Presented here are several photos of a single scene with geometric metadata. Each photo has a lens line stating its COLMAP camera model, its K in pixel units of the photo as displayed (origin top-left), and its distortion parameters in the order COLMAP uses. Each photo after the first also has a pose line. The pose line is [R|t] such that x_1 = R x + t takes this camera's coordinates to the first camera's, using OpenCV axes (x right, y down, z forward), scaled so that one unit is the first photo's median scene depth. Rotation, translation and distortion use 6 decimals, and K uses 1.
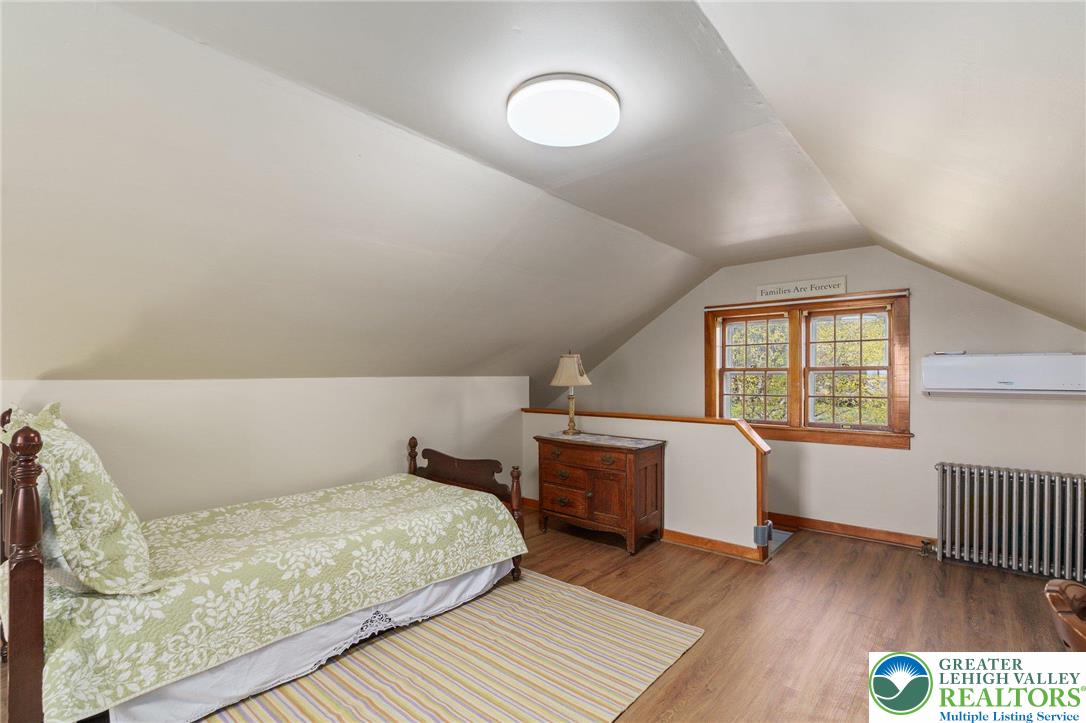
lens RADIAL K [[496.5, 0, 542.6], [0, 496.5, 366.4], [0, 0, 1]] dist [-0.005562, 0.002566]
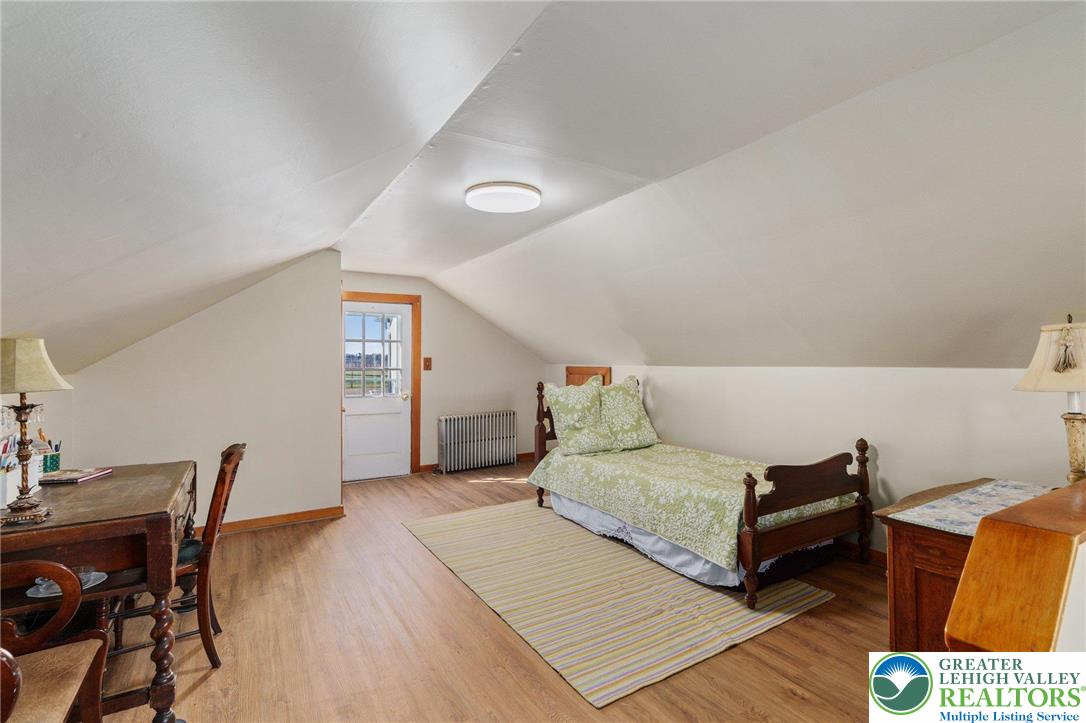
lens RADIAL K [[496.5, 0, 542.5], [0, 496.5, 363.7], [0, 0, 1]] dist [-0.005562, 0.002566]
pose [[-0.305764, -0.007382, -0.952079, 1.092667], [0.005229, 0.999942, -0.009433, 0.027806], [0.952093, -0.007863, -0.305708, 1.175348]]
